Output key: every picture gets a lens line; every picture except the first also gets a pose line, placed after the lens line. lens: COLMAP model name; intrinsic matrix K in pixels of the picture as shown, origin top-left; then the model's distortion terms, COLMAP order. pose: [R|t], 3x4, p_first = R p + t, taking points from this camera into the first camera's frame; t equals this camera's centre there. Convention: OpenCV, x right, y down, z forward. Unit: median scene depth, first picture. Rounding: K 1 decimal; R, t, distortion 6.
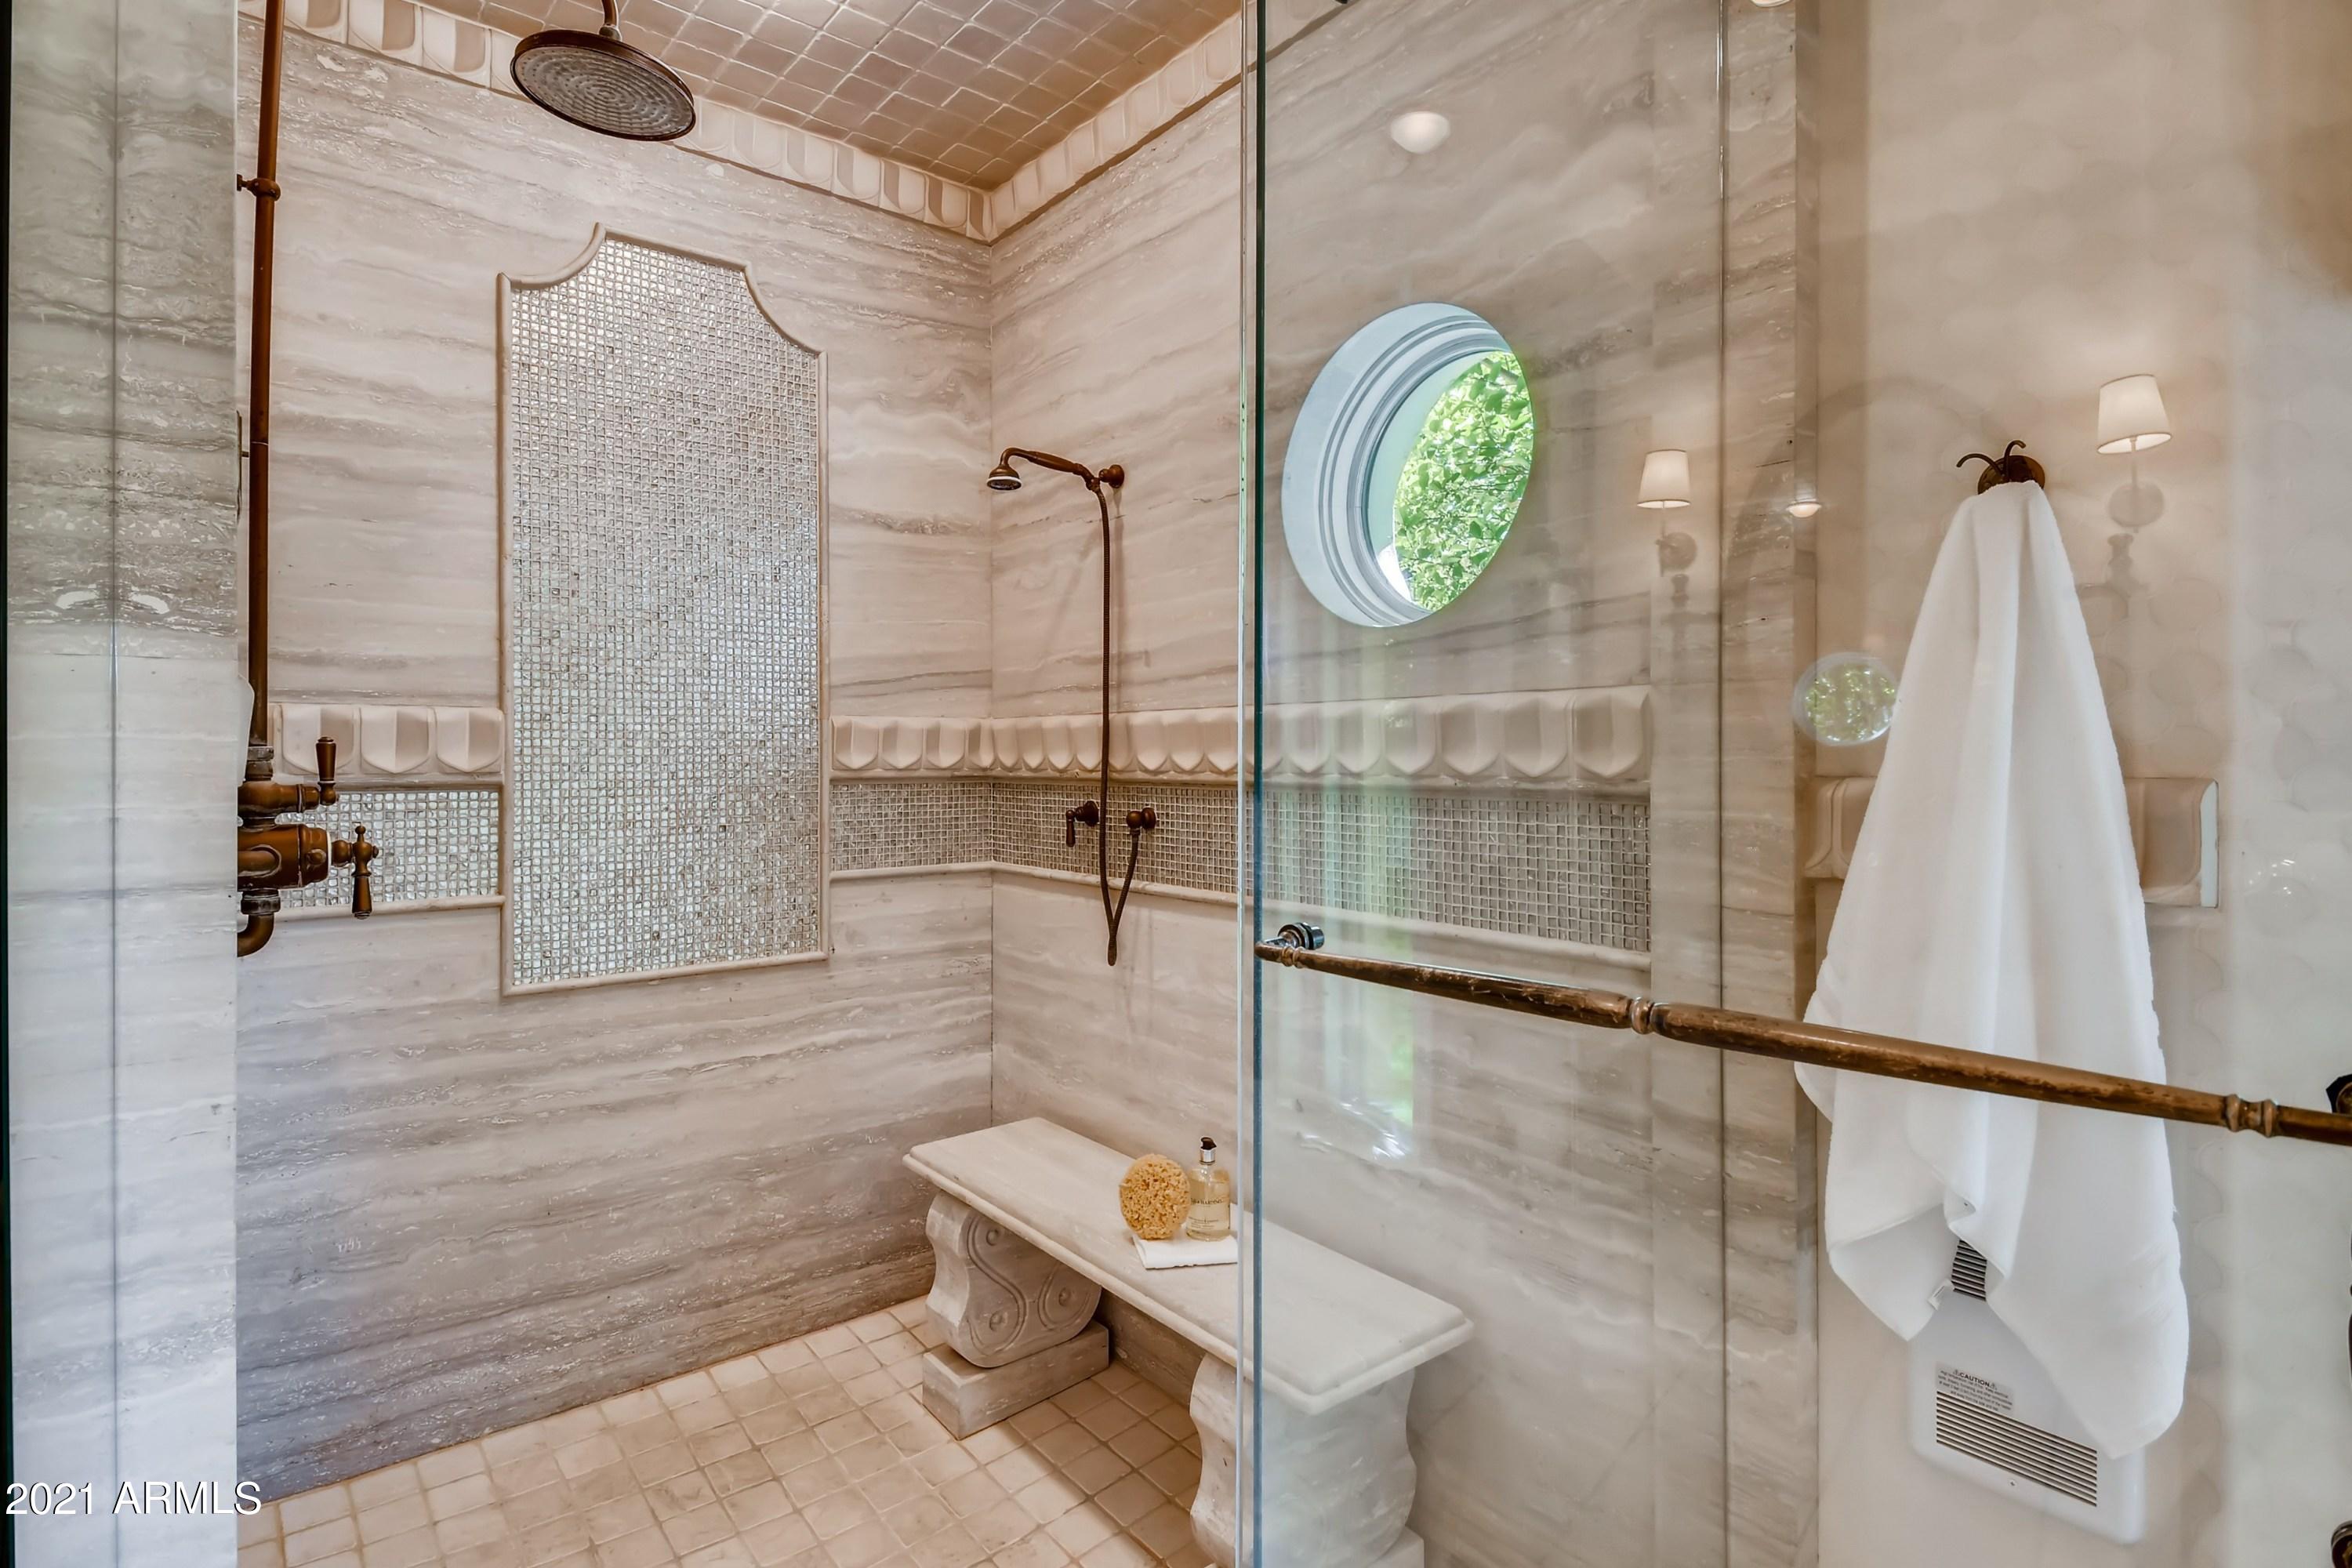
lens RADIAL K [[1186.1, 0, 1160.5], [0, 1186.1, 754.9], [0, 0, 1]] dist [0.020695, -0.009241]
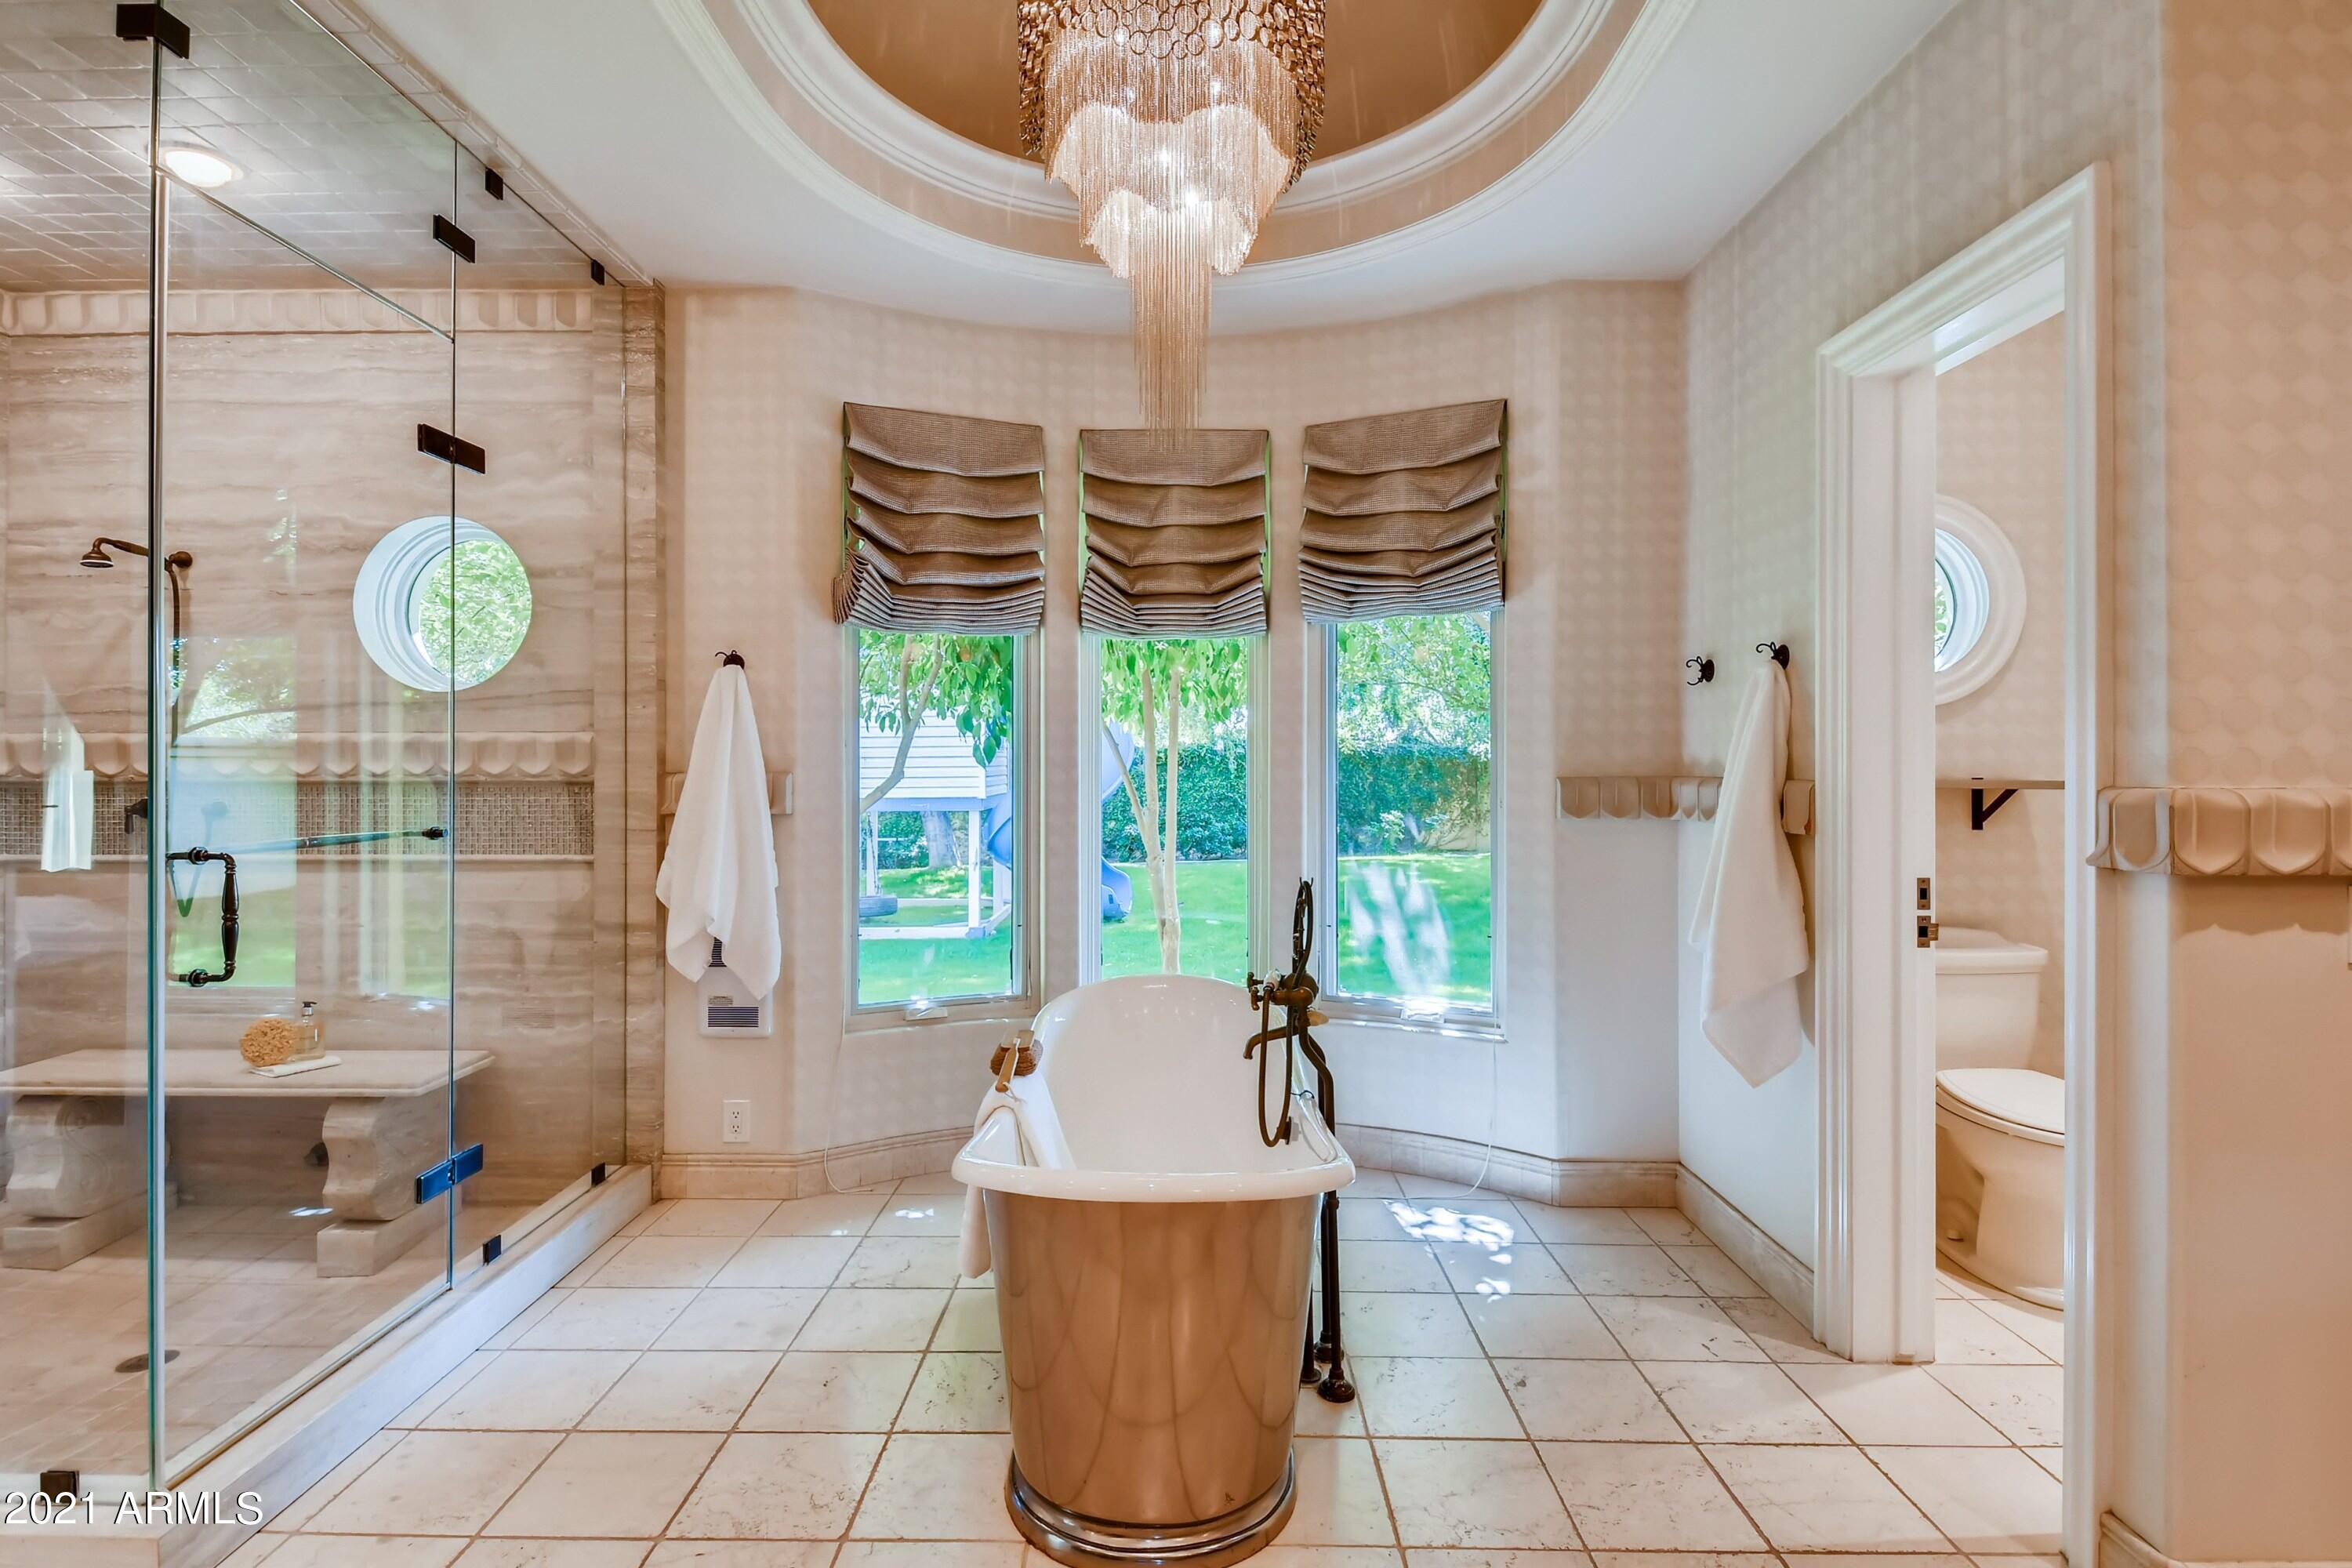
lens RADIAL K [[1186.1, 0, 1173.0], [0, 1186.1, 765.9], [0, 0, 1]] dist [0.020695, -0.009241]
pose [[0.640539, 0.000333, 0.767925, -0.429670], [0.000013, 1.000000, -0.000445, 0.003431], [-0.767925, 0.000295, 0.640539, -0.892162]]
